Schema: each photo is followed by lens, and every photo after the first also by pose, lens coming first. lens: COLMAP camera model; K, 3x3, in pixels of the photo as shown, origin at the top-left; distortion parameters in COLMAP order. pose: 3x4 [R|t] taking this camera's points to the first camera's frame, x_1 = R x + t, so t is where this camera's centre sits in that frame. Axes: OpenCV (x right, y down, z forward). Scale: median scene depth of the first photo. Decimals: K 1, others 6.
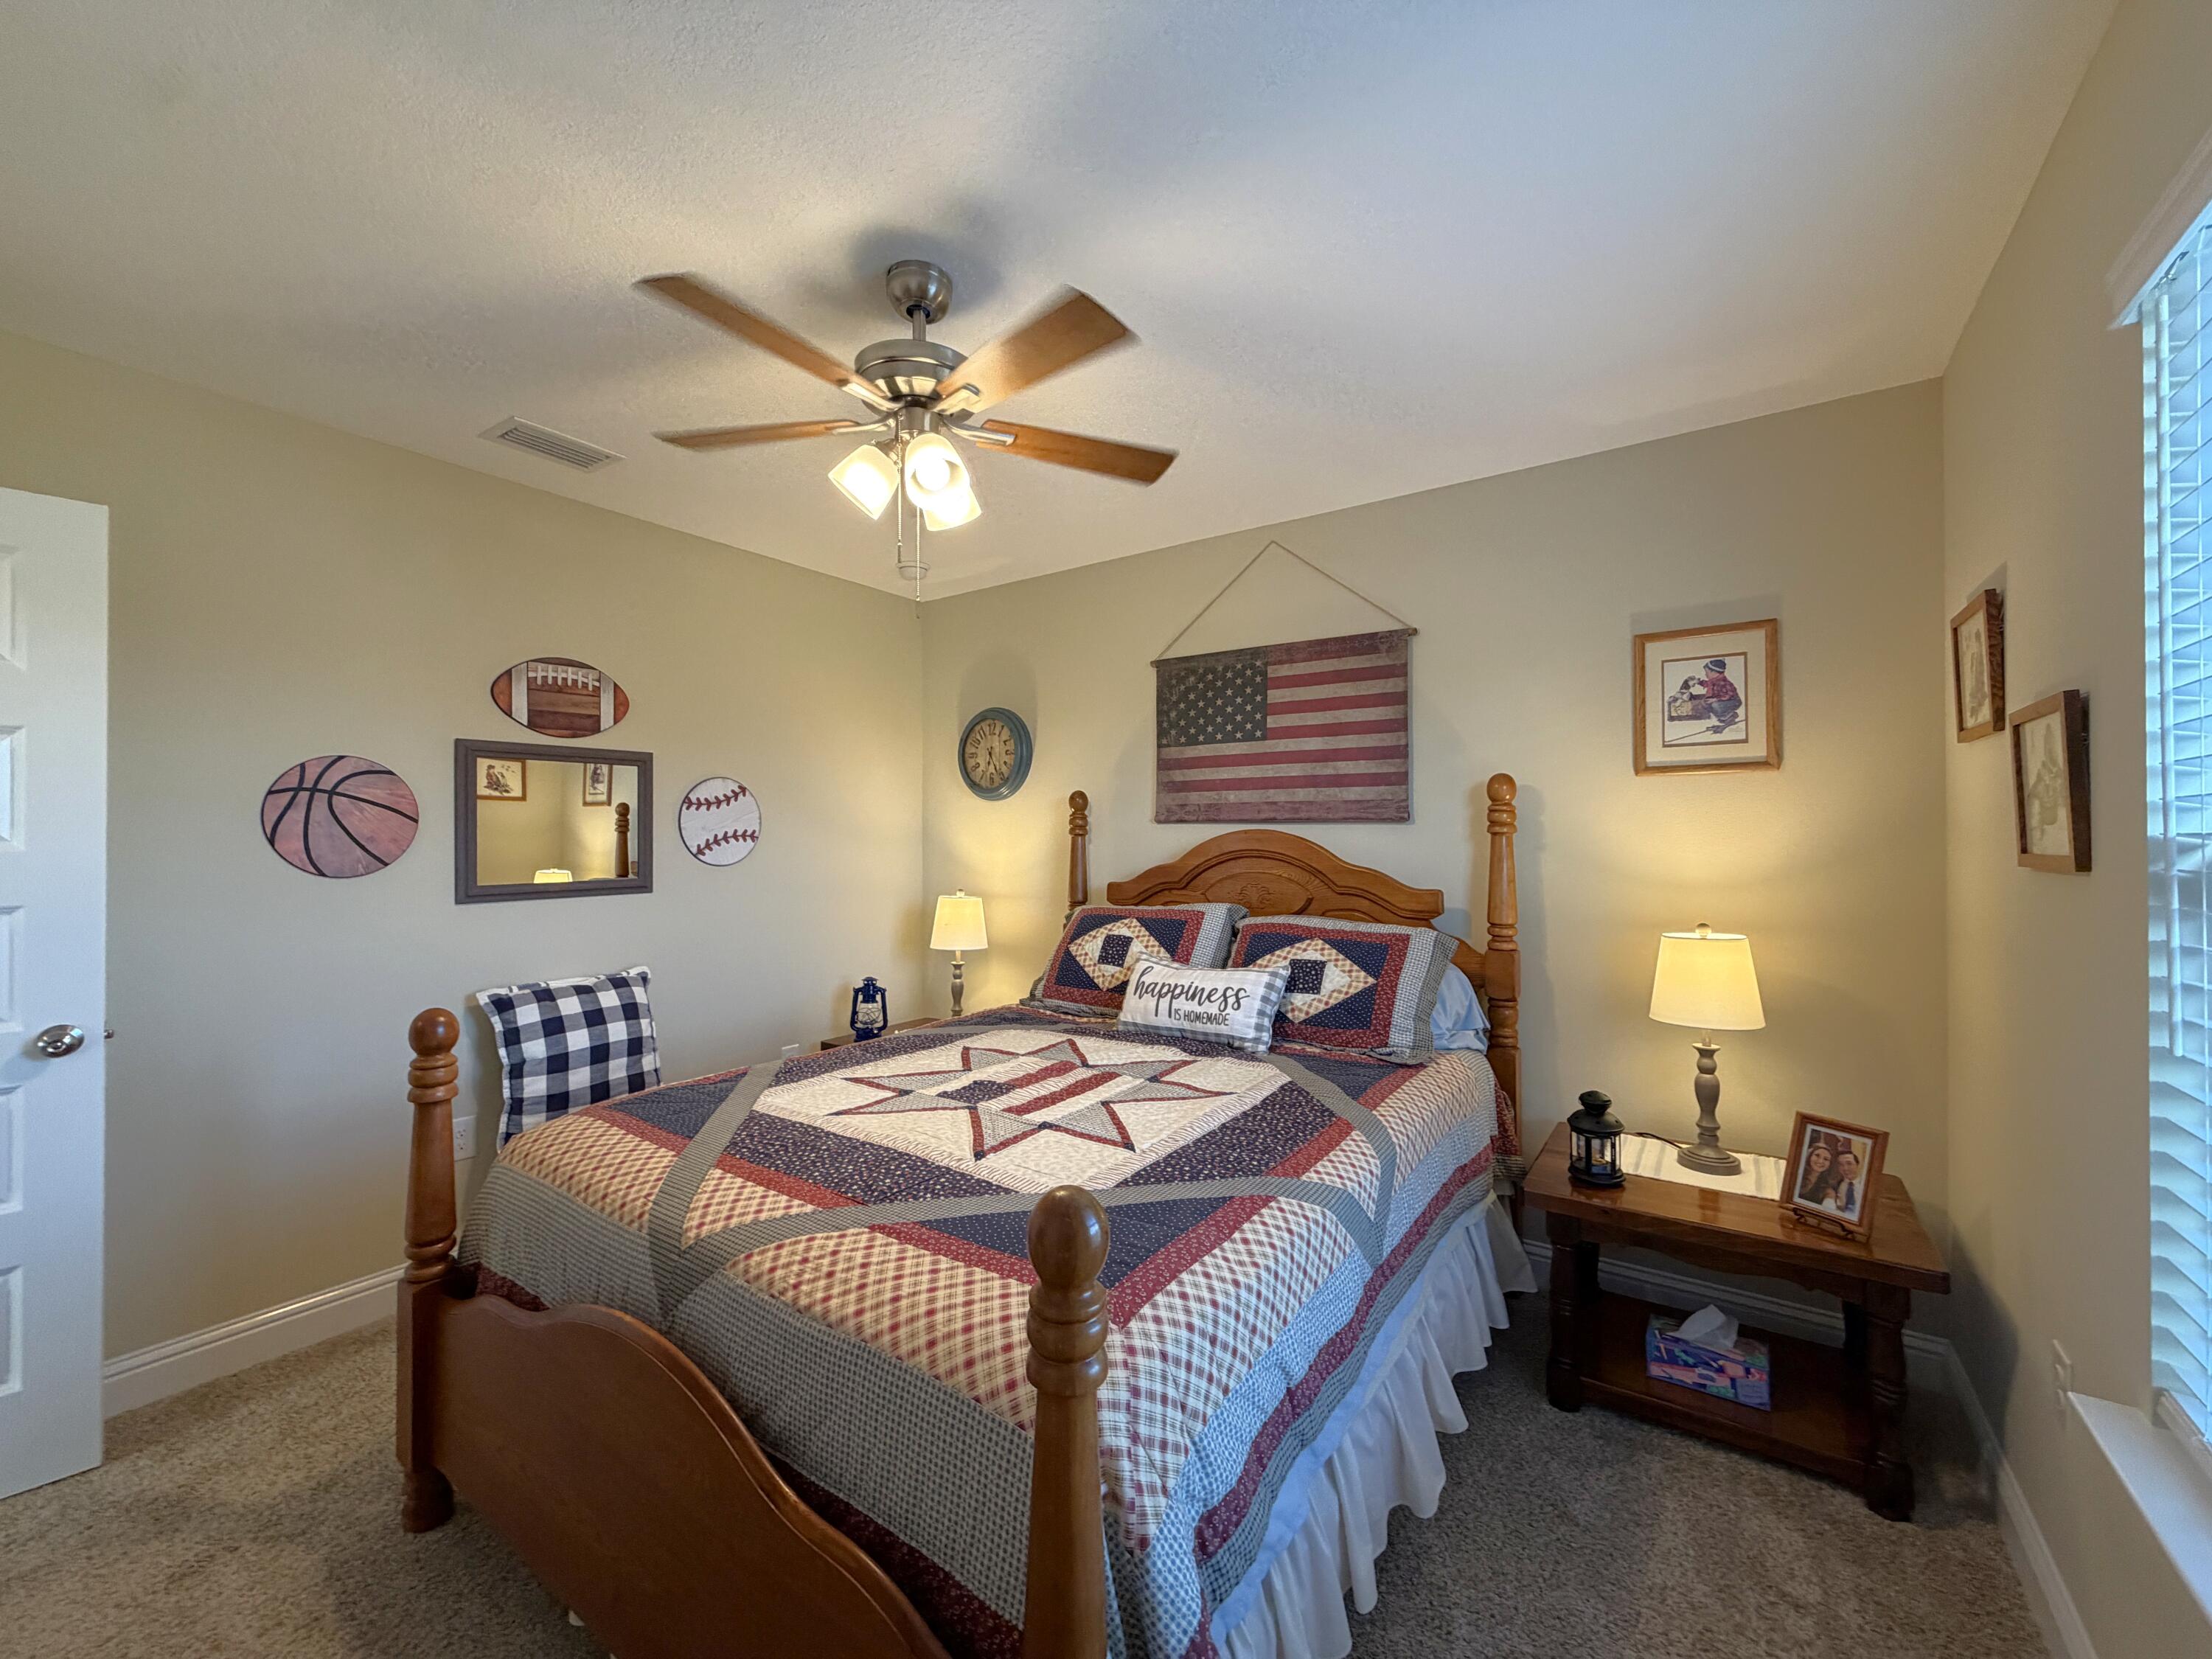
lens RADIAL K [[893.8, 0, 1100.6], [0, 893.8, 821.8], [0, 0, 1]] dist [0.000546, 0.000127]
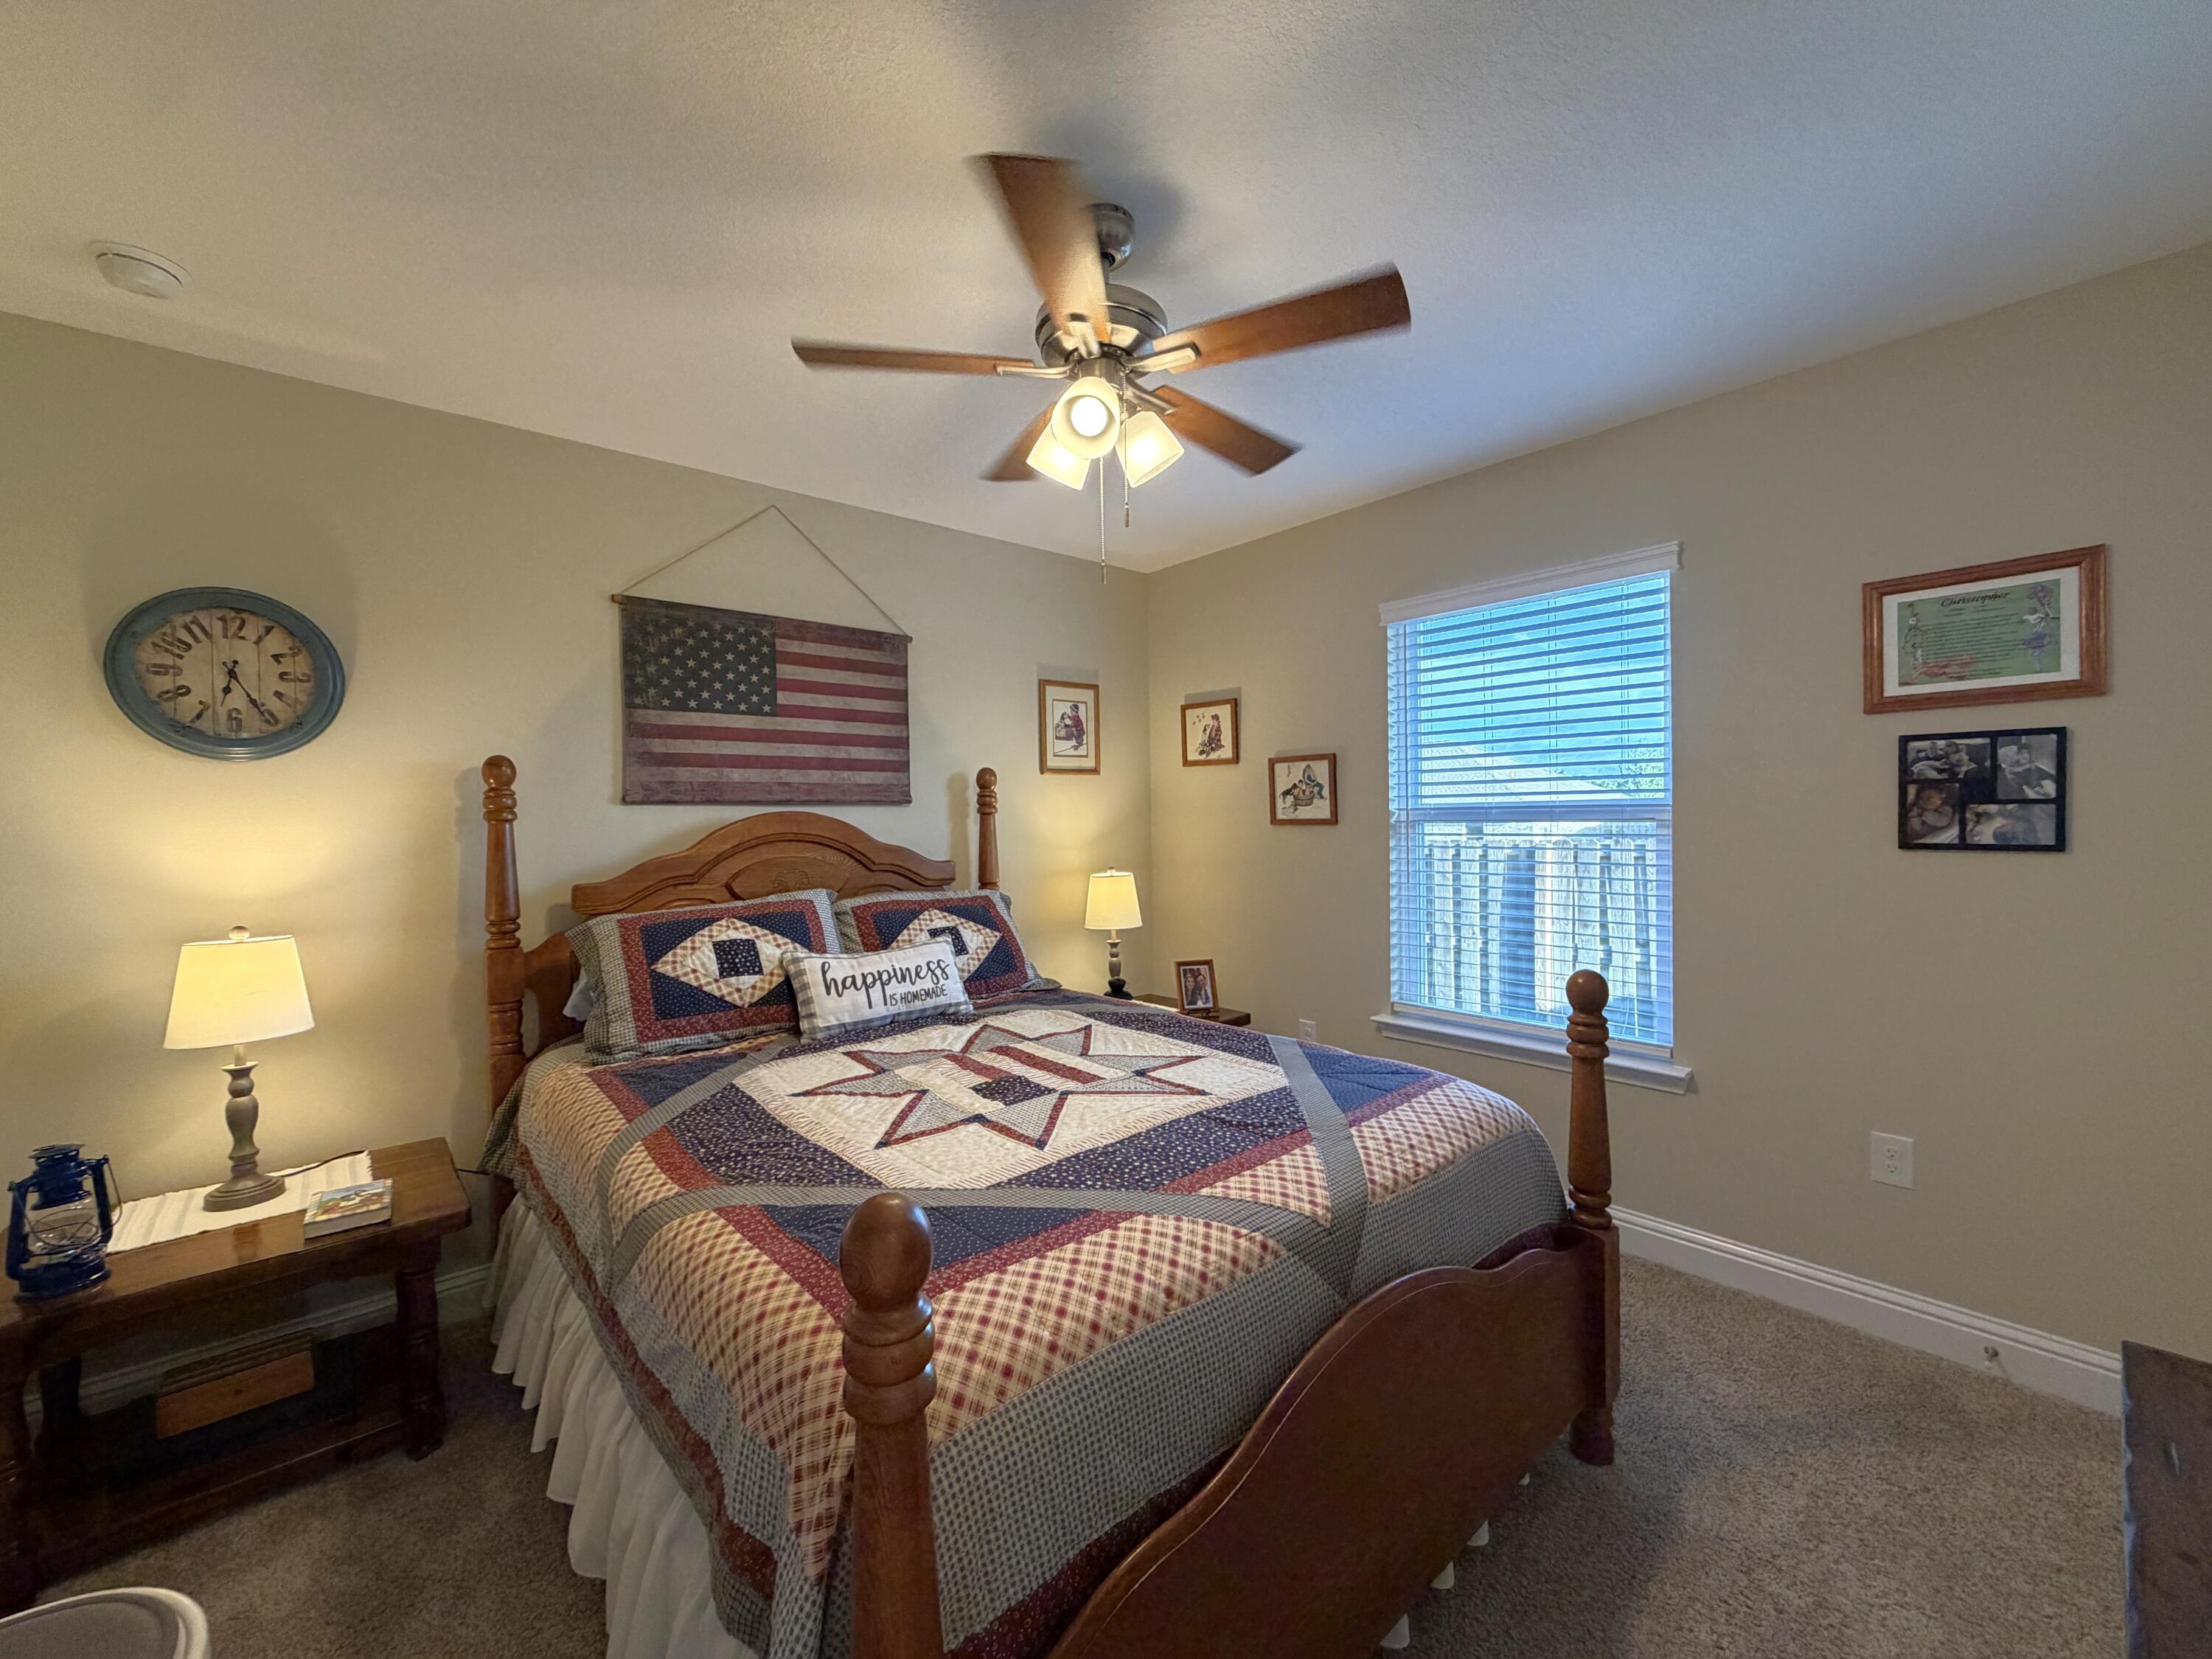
lens RADIAL K [[893.8, 0, 1103.2], [0, 893.8, 828.6], [0, 0, 1]] dist [0.000546, 0.000127]
pose [[0.227316, -0.018270, 0.973650, -0.718248], [-0.000892, 0.999820, 0.018969, 0.009002], [-0.973821, -0.005181, 0.227259, 0.494985]]
